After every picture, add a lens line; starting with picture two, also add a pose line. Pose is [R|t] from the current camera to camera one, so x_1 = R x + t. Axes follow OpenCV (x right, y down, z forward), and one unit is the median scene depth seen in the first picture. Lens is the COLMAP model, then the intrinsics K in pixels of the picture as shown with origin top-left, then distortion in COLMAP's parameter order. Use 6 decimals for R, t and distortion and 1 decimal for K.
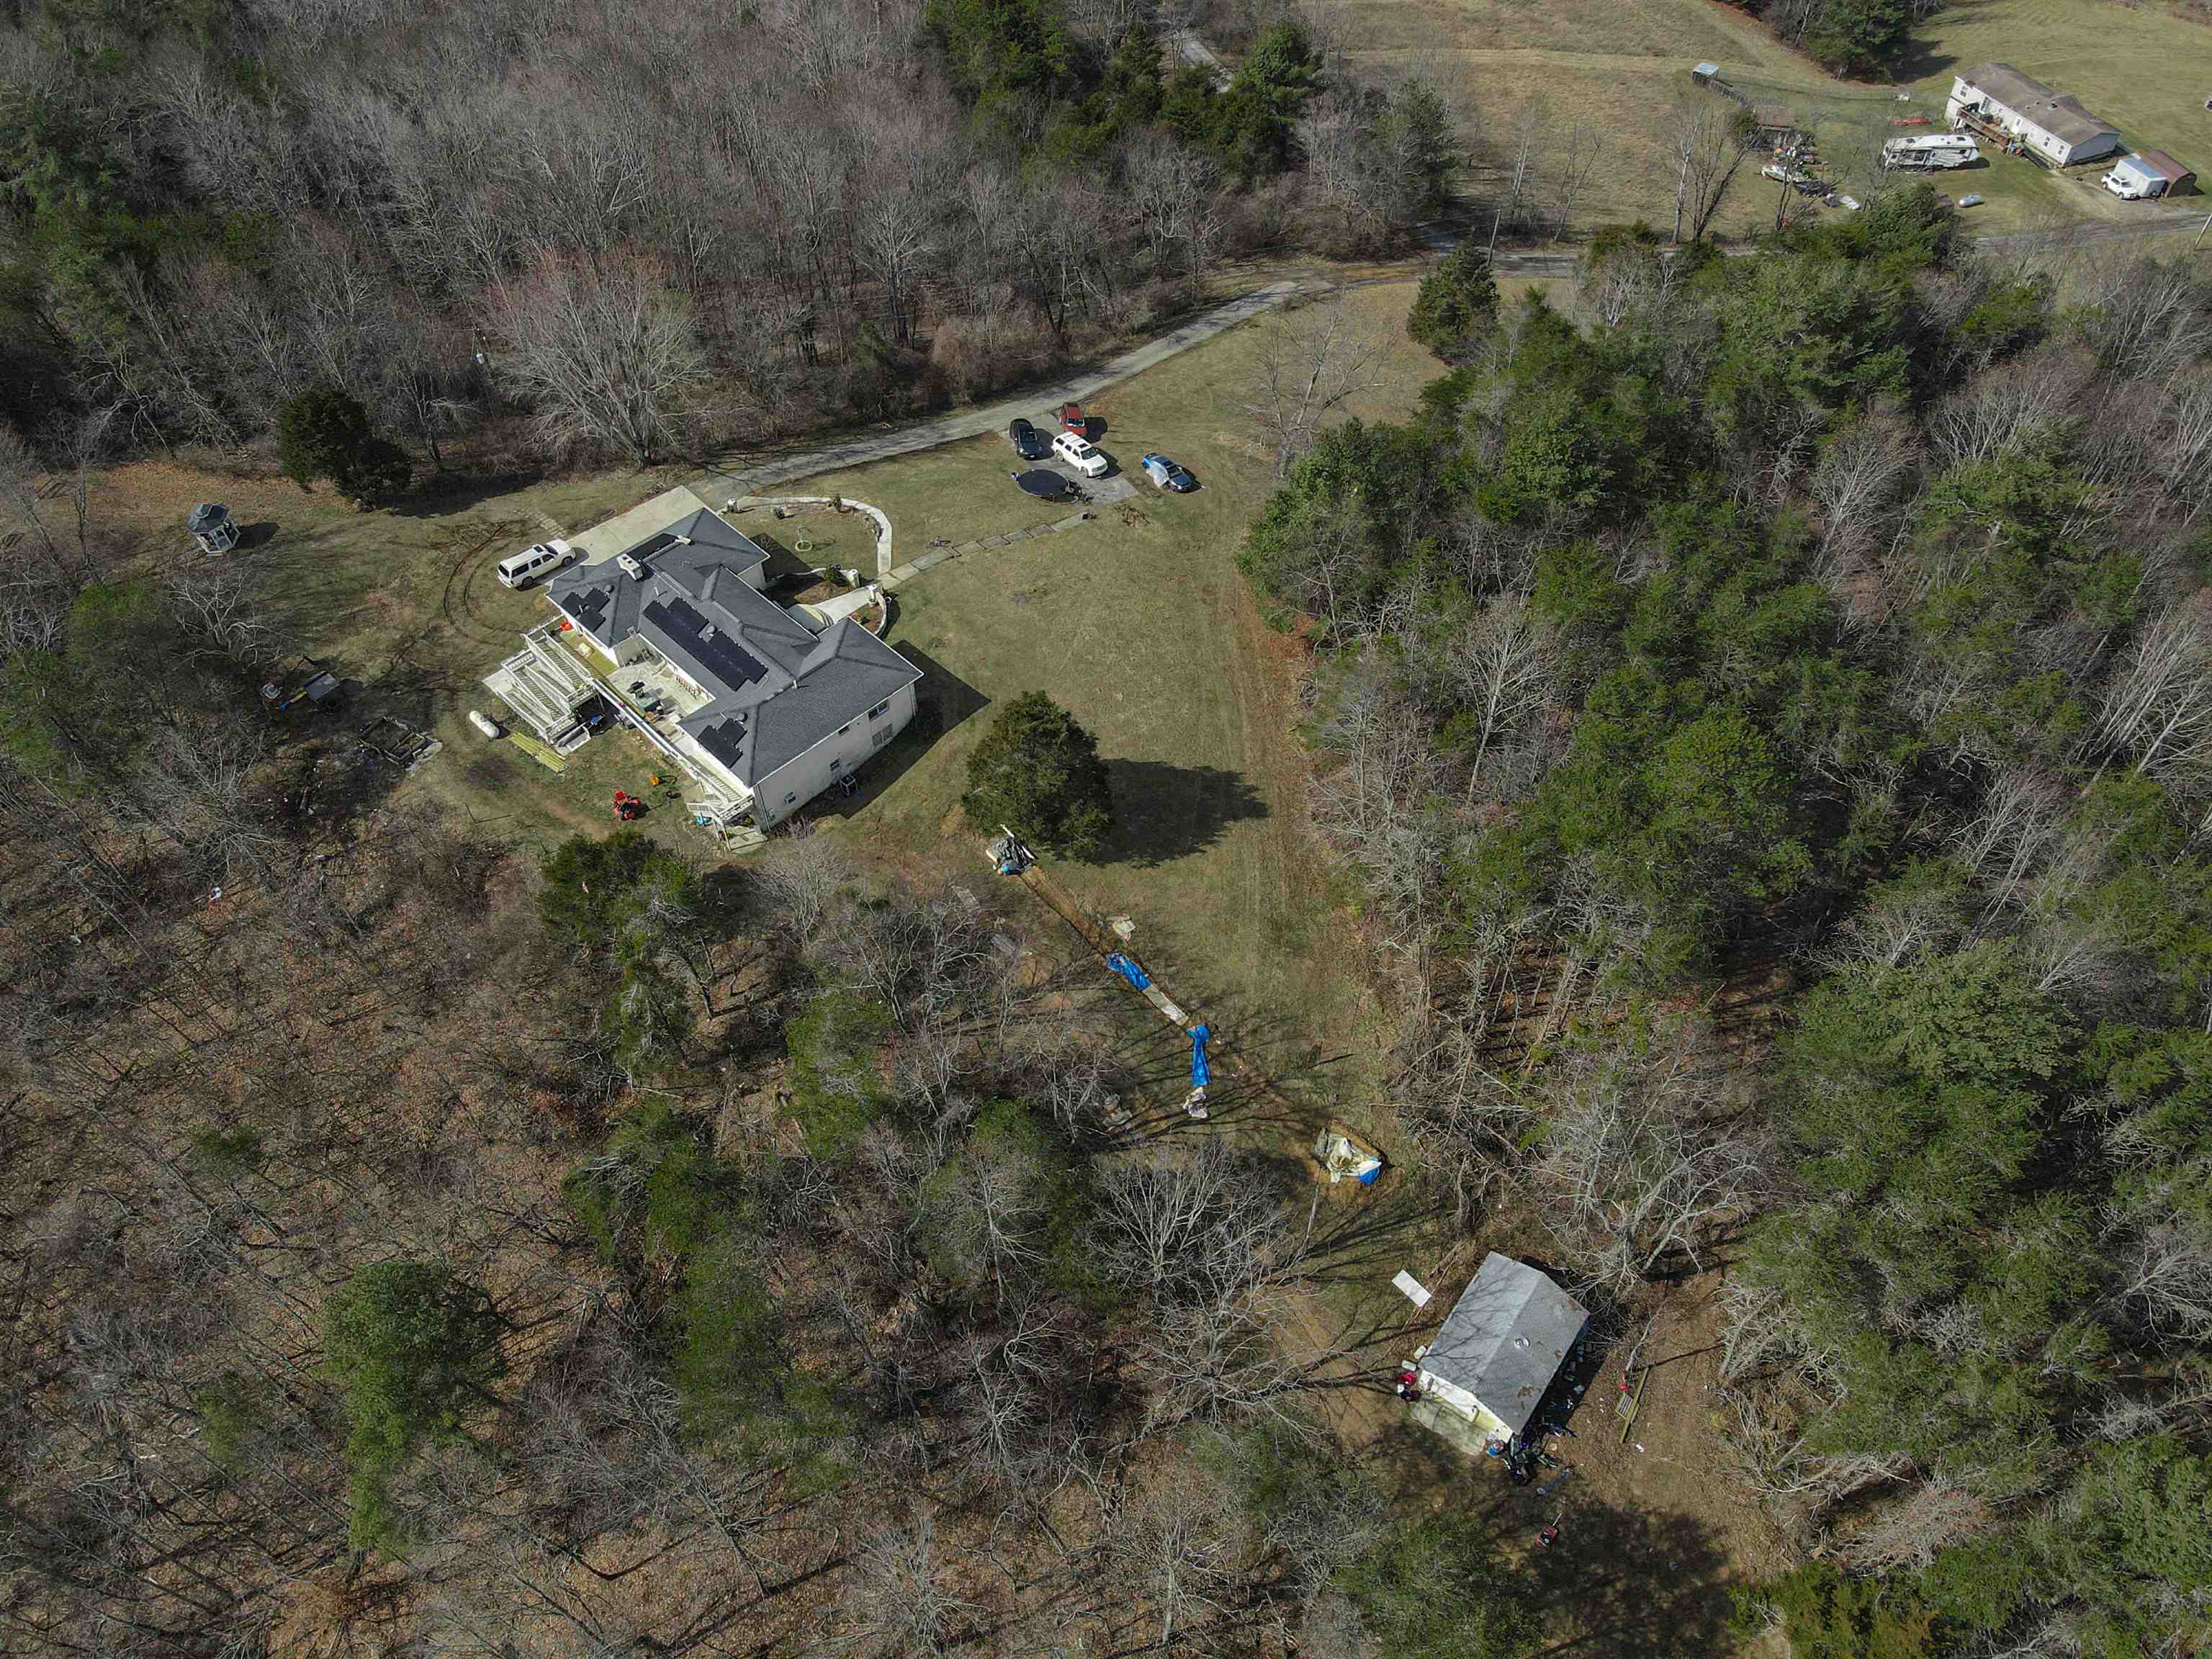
lens RADIAL K [[1615.3, 0, 1103.7], [0, 1615.3, 831.4], [0, 0, 1]] dist [0.017324, 0.002613]
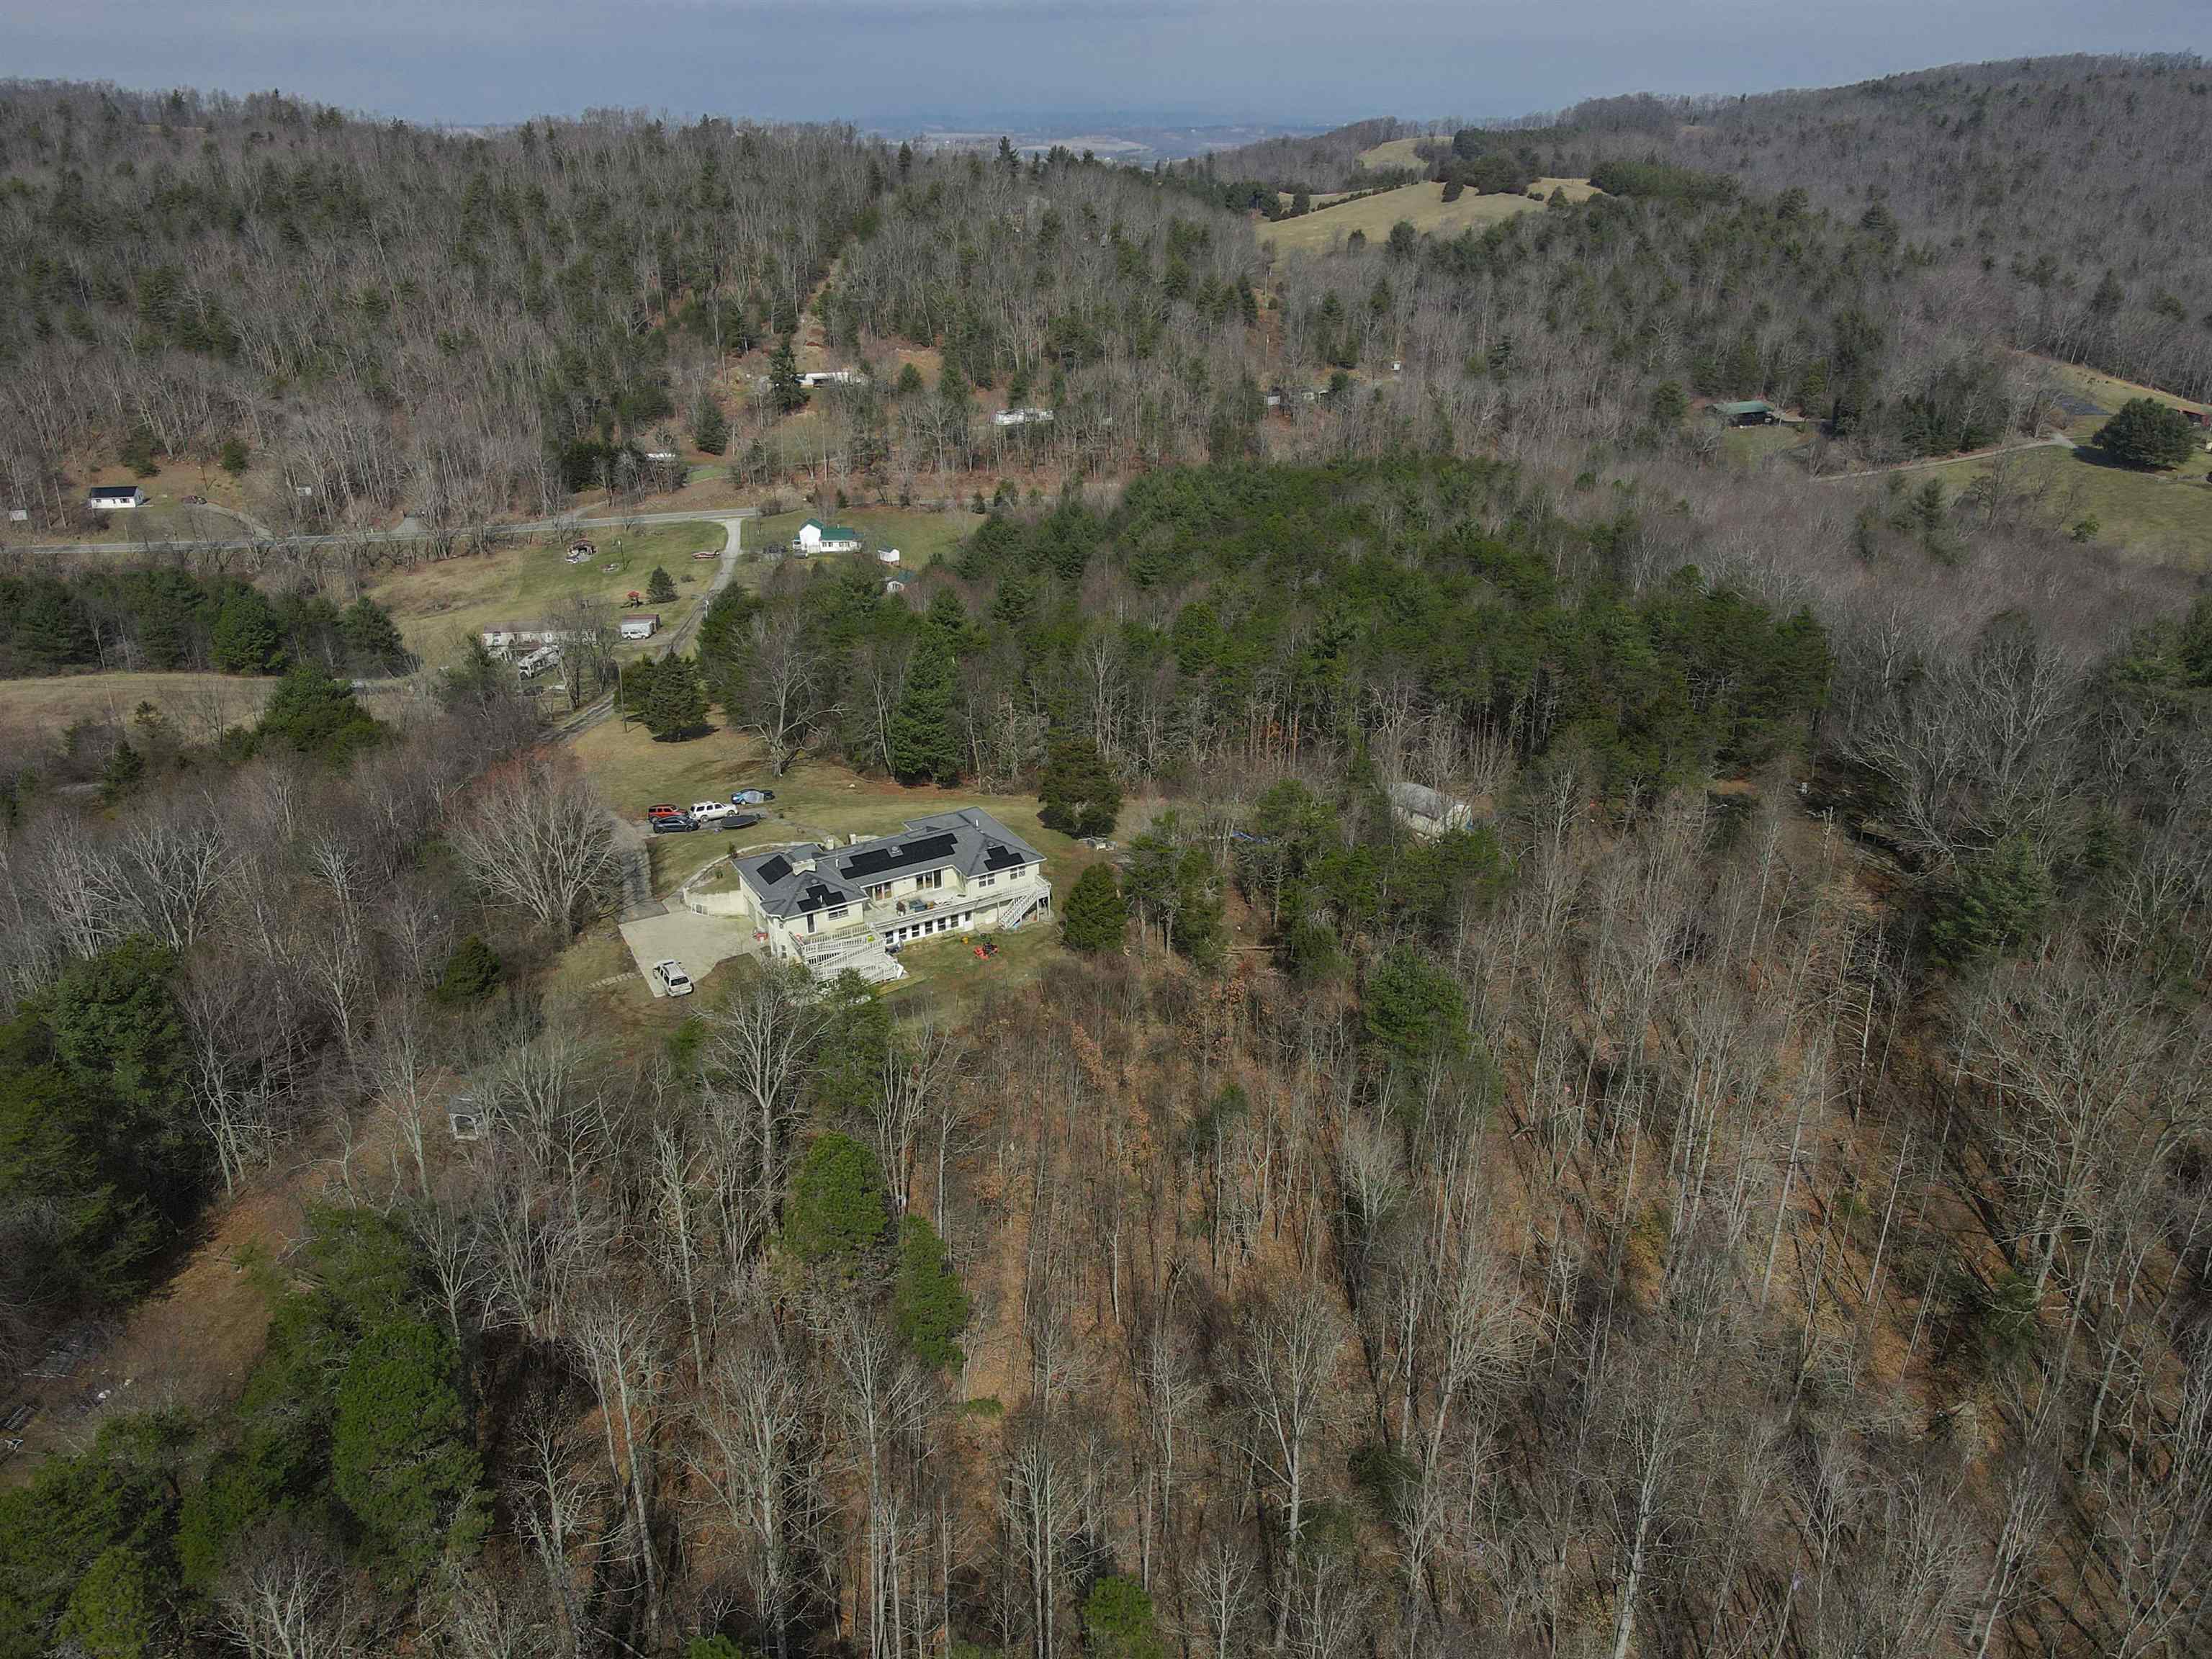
lens RADIAL K [[1617.0, 0, 1103.1], [0, 1617.0, 834.5], [0, 0, 1]] dist [-0.001483, 0.040442]
pose [[0.245428, -0.384478, 0.889911, -1.216440], [0.745633, 0.661518, 0.080165, -0.096995], [-0.619514, 0.643872, 0.449034, 0.243458]]
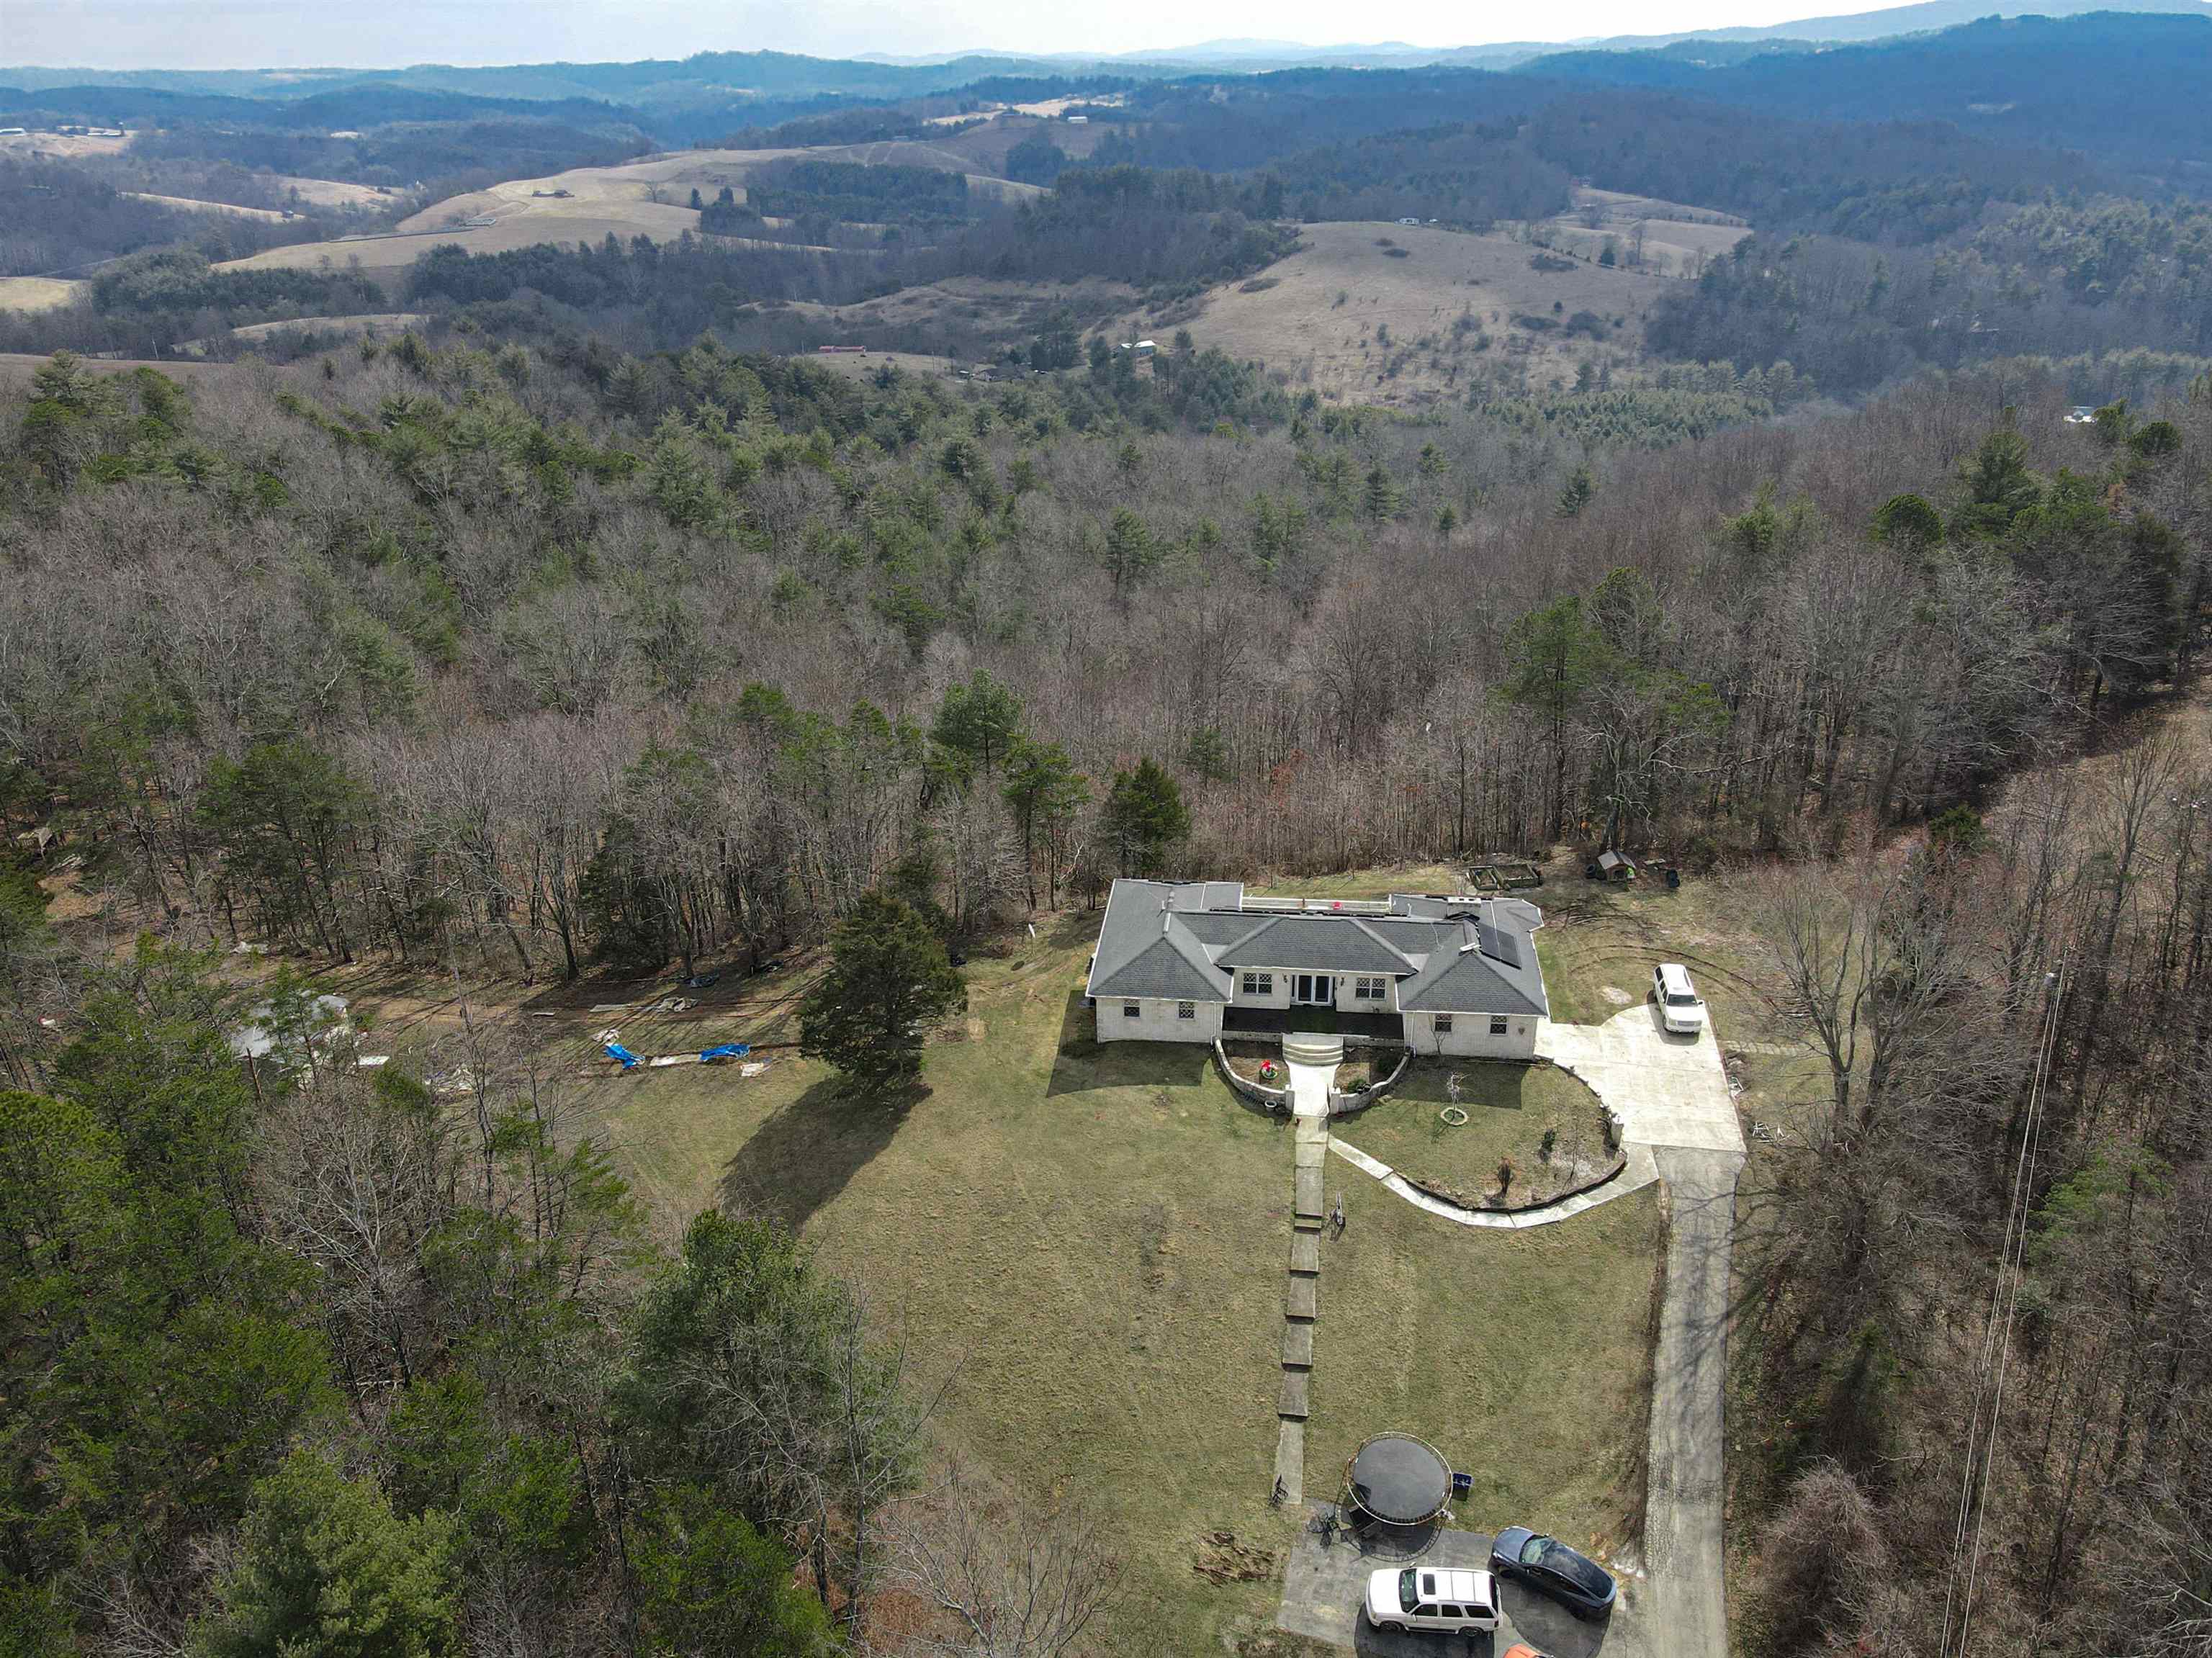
lens RADIAL K [[1664.2, 0, 1101.7], [0, 1664.2, 828.2], [0, 0, 1]] dist [0.017978, 0.001621]
pose [[-0.780767, 0.292756, -0.551994, 0.280322], [-0.461957, 0.324380, 0.825453, -0.714871], [0.420713, 0.899484, -0.118025, 0.889059]]
